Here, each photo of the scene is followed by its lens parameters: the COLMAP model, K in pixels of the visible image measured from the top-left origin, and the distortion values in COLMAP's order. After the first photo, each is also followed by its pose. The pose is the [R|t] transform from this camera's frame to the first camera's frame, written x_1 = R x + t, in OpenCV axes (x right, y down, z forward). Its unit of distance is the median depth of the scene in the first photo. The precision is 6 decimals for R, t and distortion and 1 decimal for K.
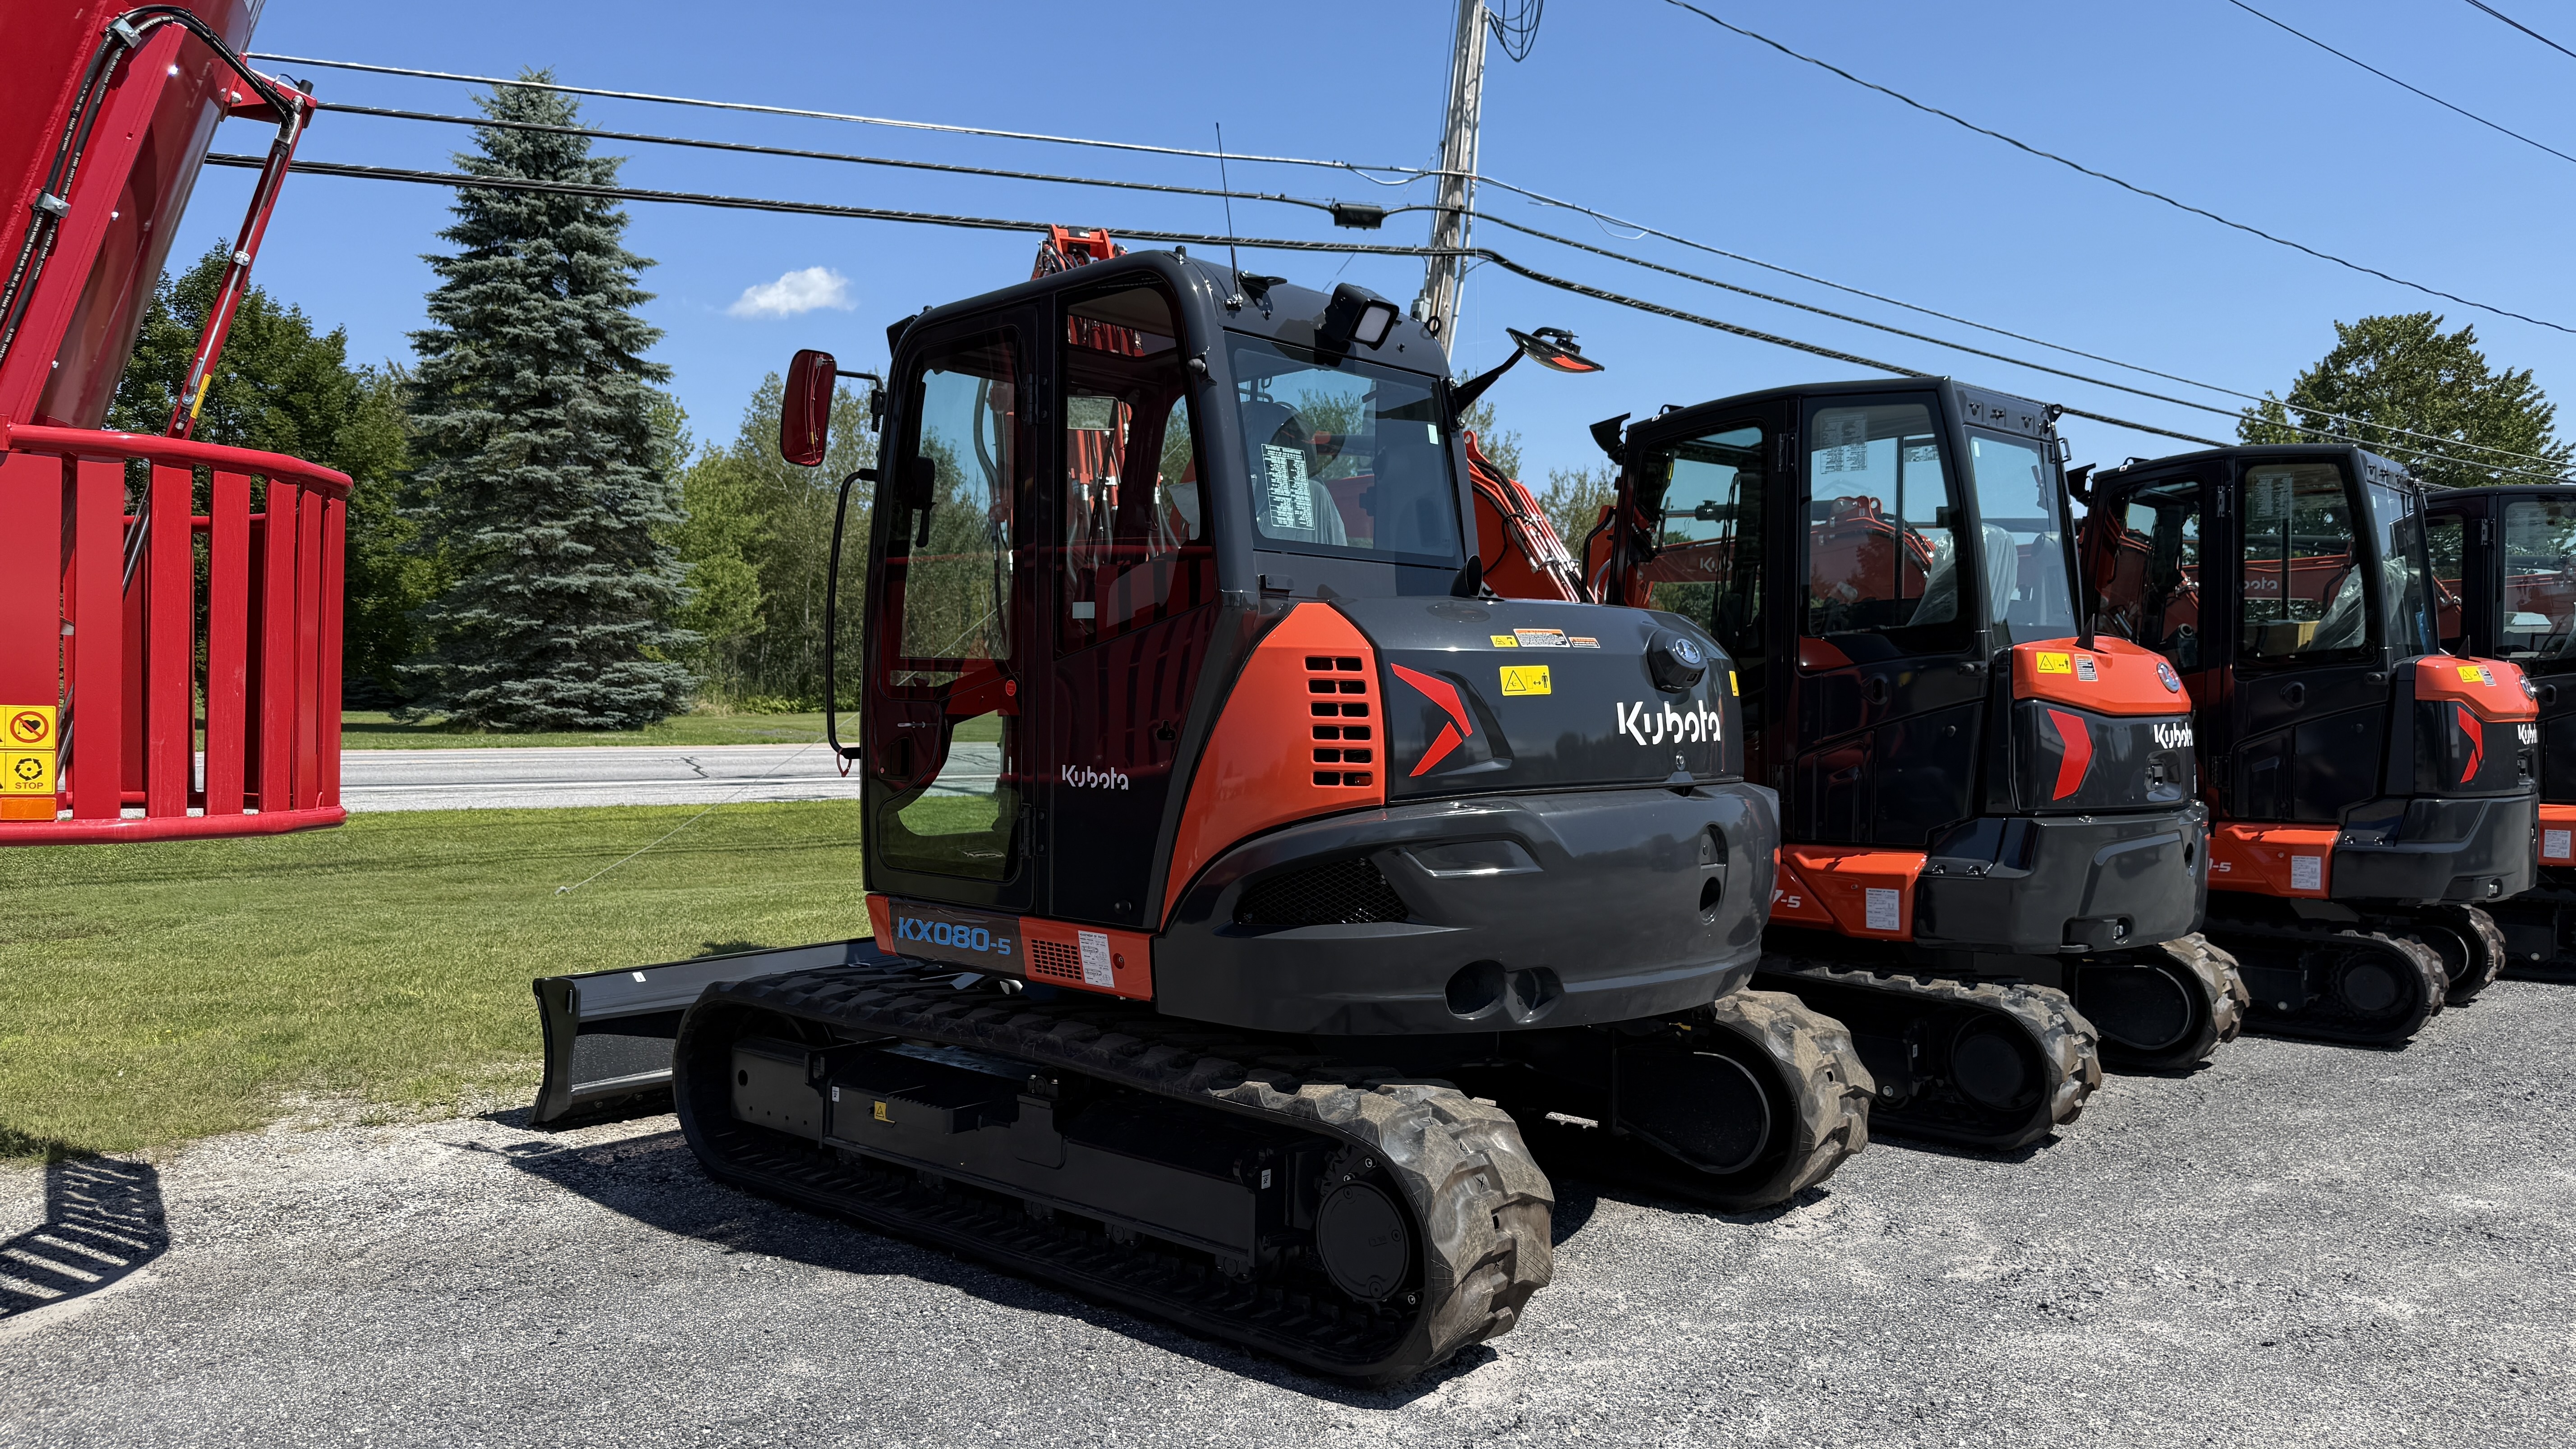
lens RADIAL K [[1814.4, 0, 1288.0], [0, 1814.4, 724.5], [0, 0, 1]] dist [0.084972, -0.168008]
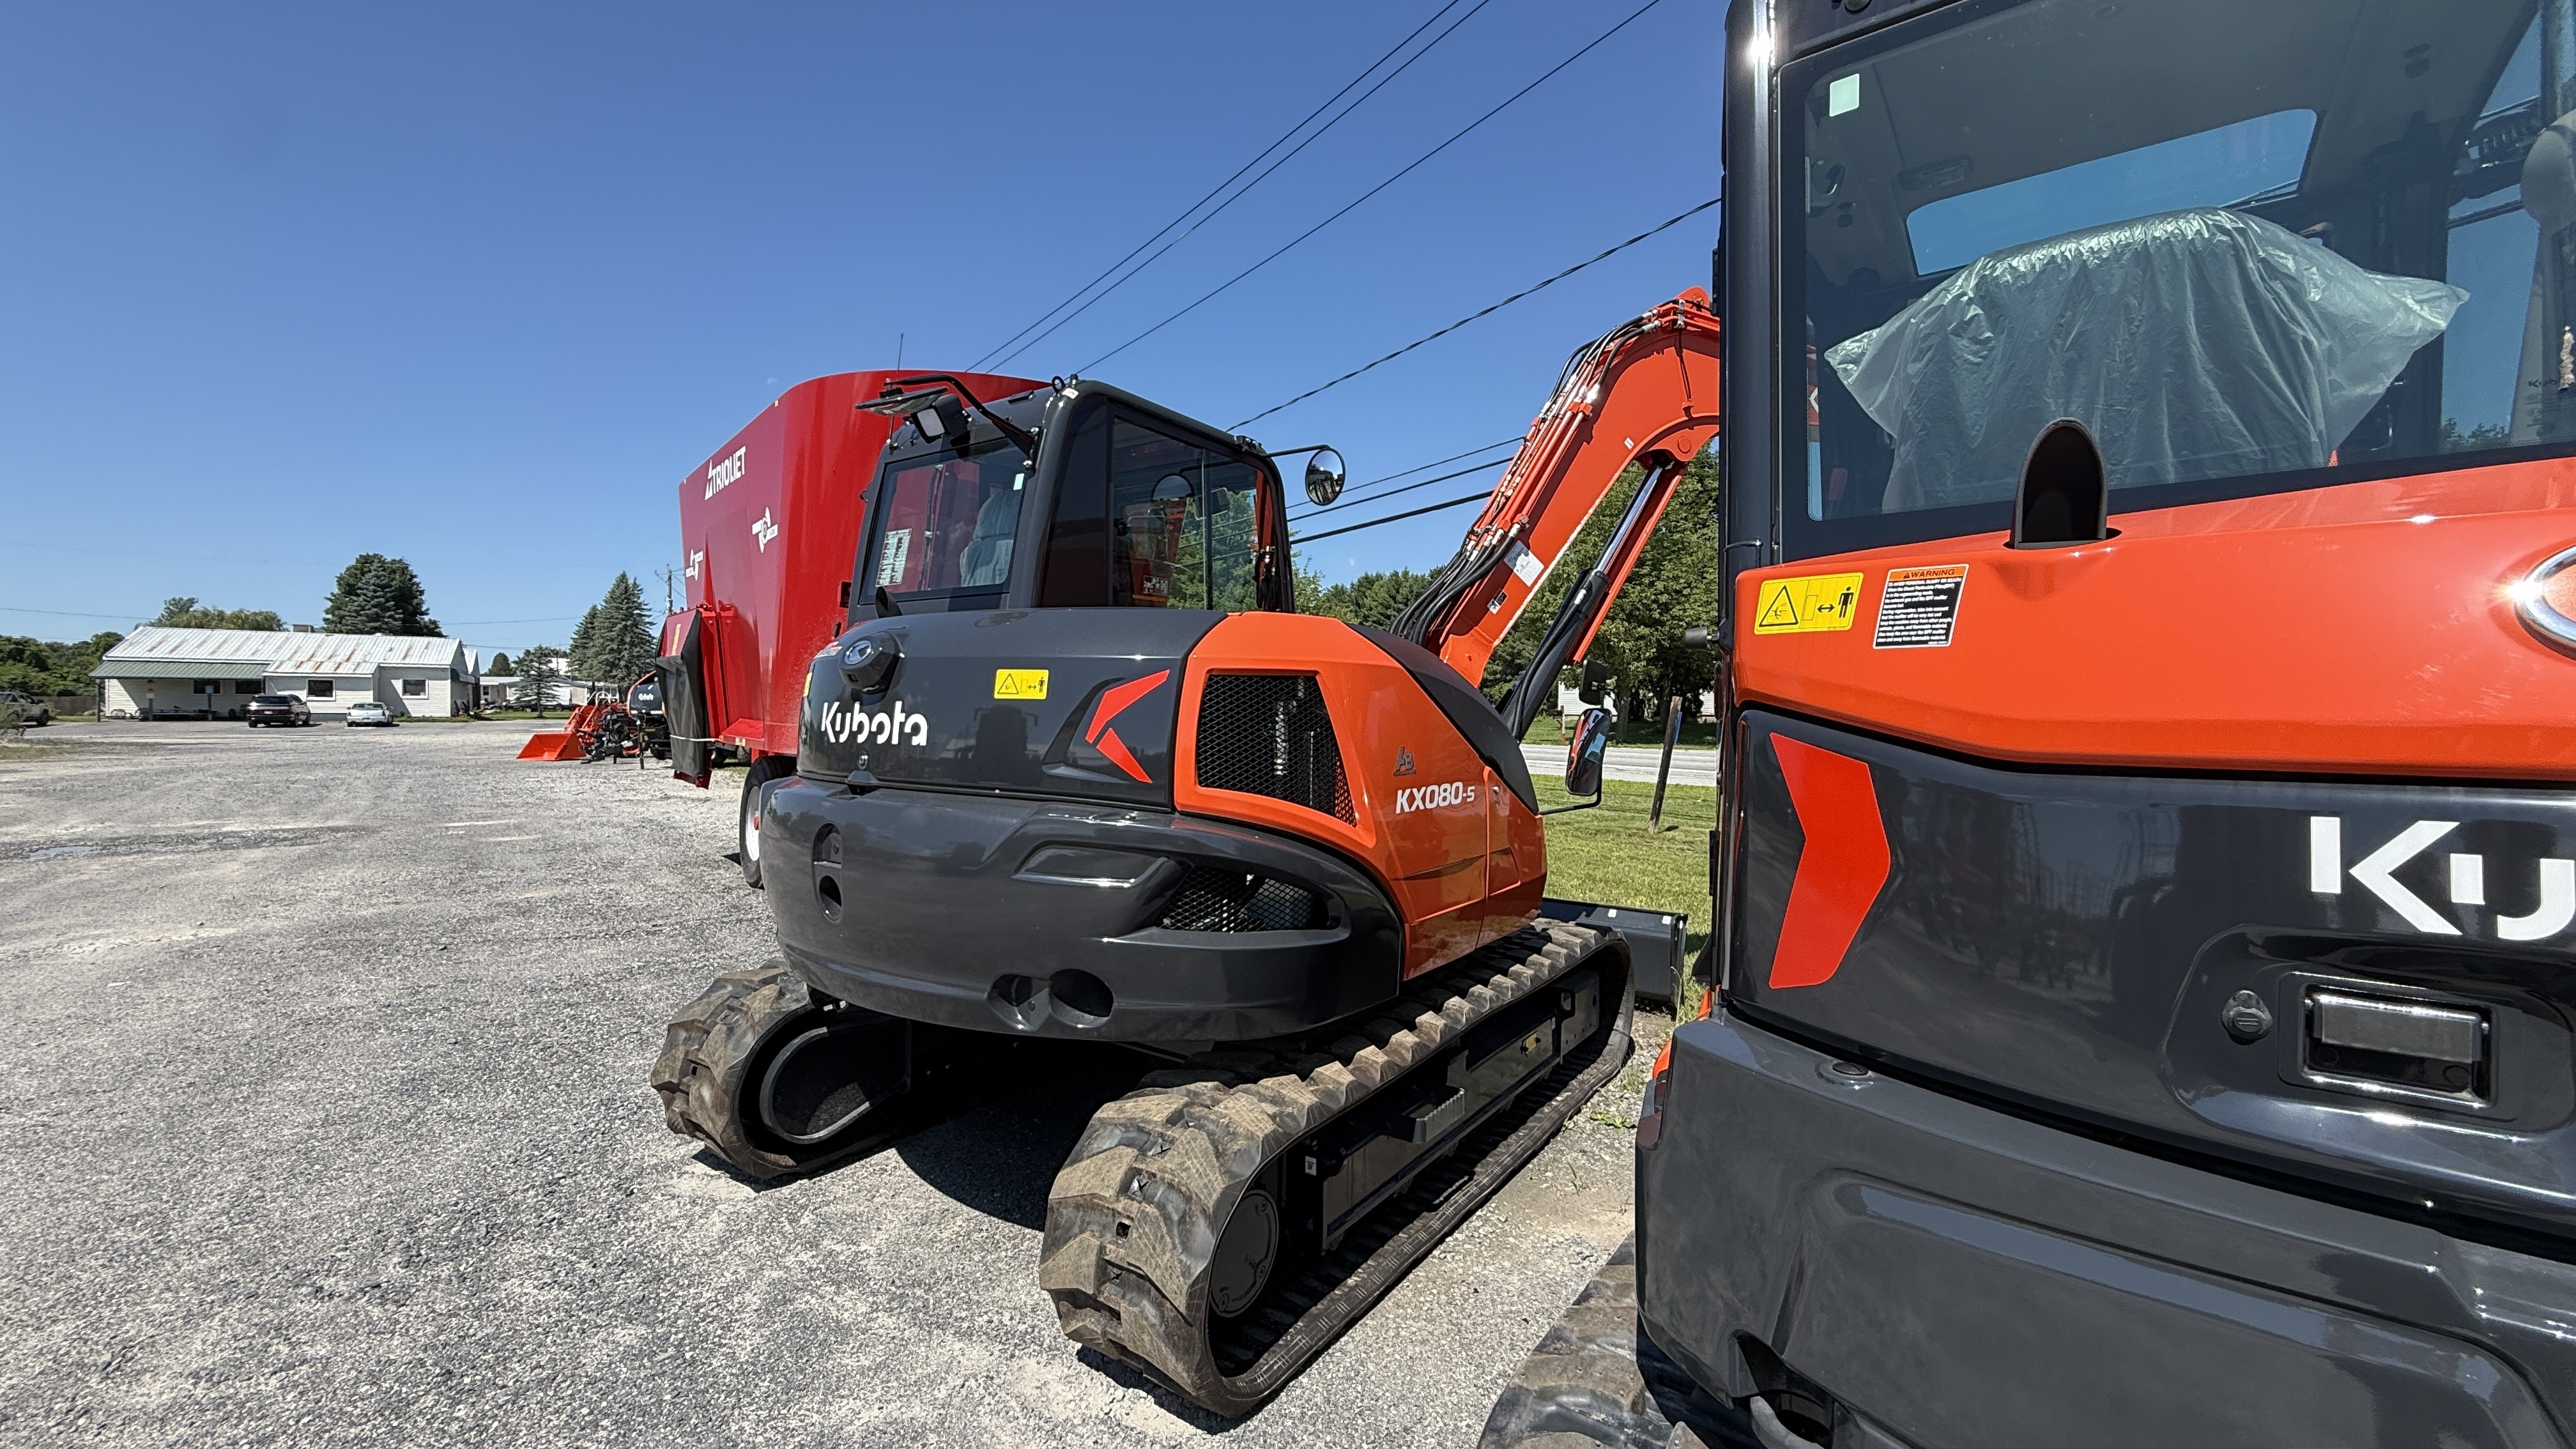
lens RADIAL K [[1032.5, 0, 1288.0], [0, 1032.5, 724.5], [0, 0, 1]] dist [-0.014955, 0.006662]
pose [[0.097030, 0.007323, -0.995255, 0.092130], [-0.032665, 0.999458, 0.004169, -0.001195], [0.994745, 0.032106, 0.097216, 0.133730]]
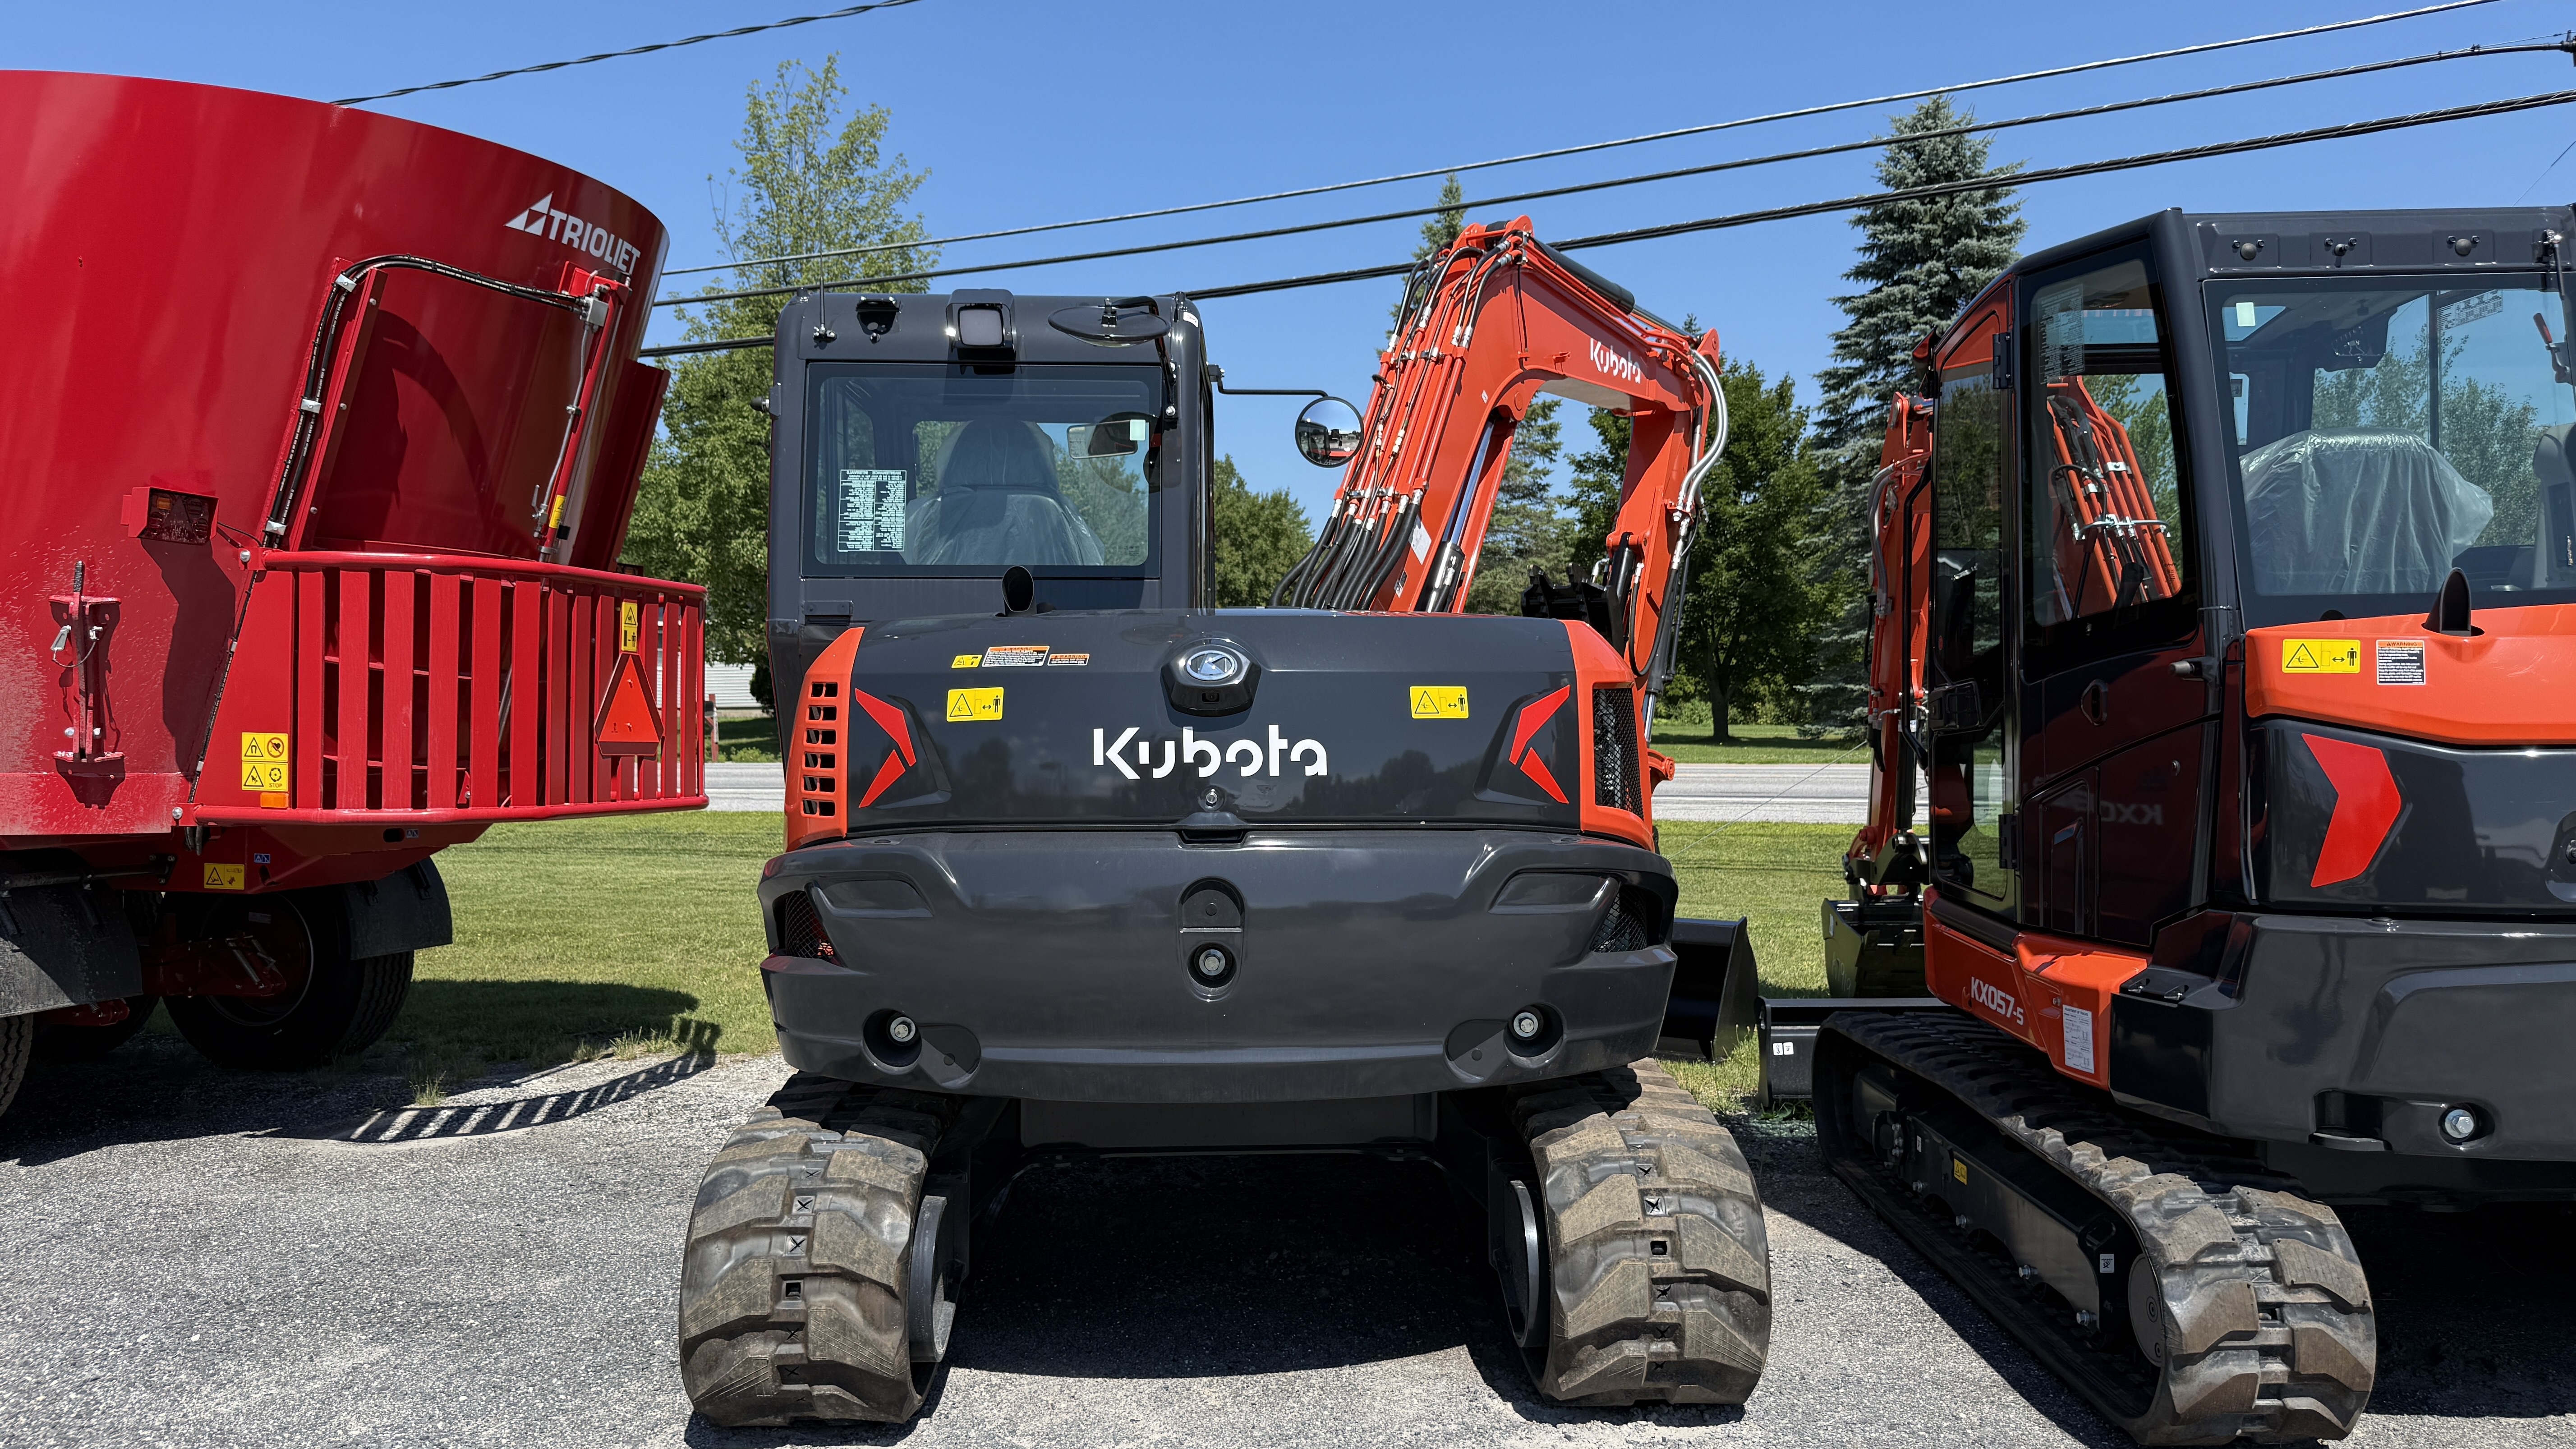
lens RADIAL K [[1814.4, 0, 1288.0], [0, 1814.4, 724.5], [0, 0, 1]] dist [0.084972, -0.168008]
pose [[0.681495, -0.002751, -0.731817, 0.094732], [-0.003435, 0.999970, -0.006957, -0.000918], [0.731814, 0.007255, 0.681465, 0.053125]]
